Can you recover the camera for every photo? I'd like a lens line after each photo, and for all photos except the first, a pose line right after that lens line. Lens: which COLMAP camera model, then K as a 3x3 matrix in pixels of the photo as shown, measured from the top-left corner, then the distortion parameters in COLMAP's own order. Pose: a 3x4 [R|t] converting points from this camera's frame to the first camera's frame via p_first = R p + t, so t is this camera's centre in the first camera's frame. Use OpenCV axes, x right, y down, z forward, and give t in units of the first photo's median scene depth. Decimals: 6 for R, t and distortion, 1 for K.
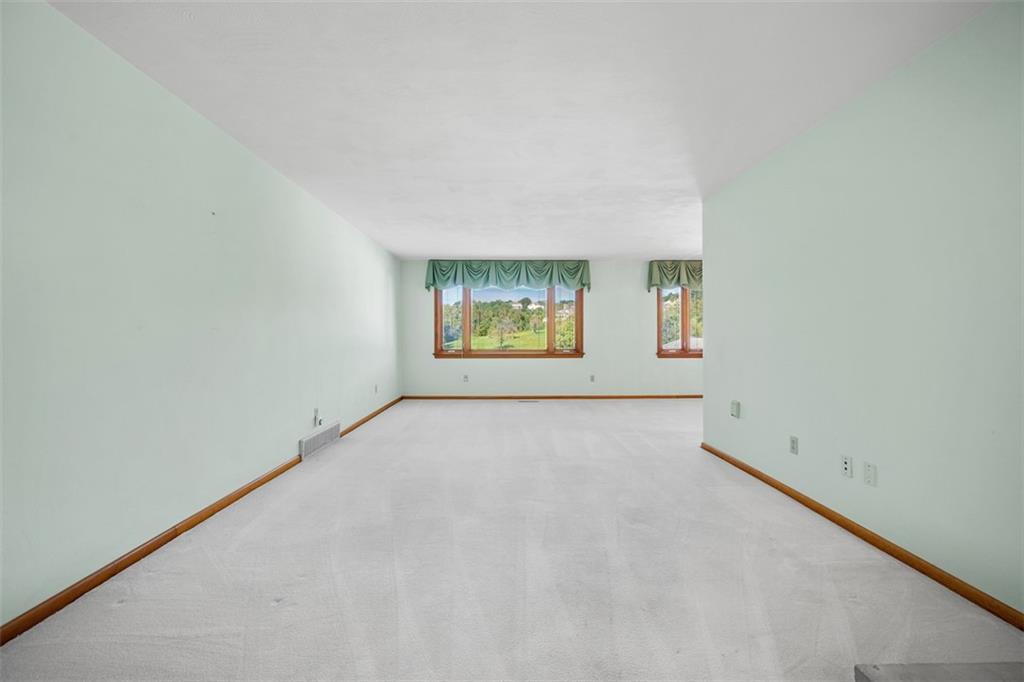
lens RADIAL K [[401.0, 0, 510.7], [0, 401.0, 339.3], [0, 0, 1]] dist [-0.000354, -0.000068]
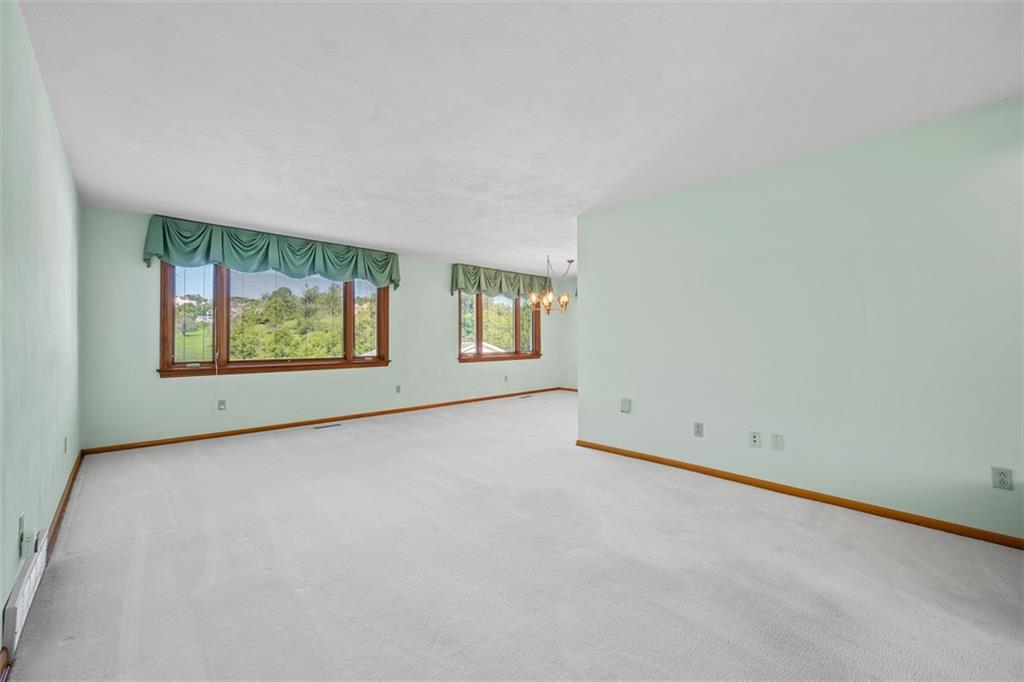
lens RADIAL K [[401.0, 0, 510.7], [0, 401.0, 339.3], [0, 0, 1]] dist [-0.000354, -0.000068]
pose [[0.726883, 0.000482, 0.686761, -0.227001], [0.005734, 0.999961, -0.006772, -0.003841], [-0.686737, 0.008860, 0.726852, 0.198579]]
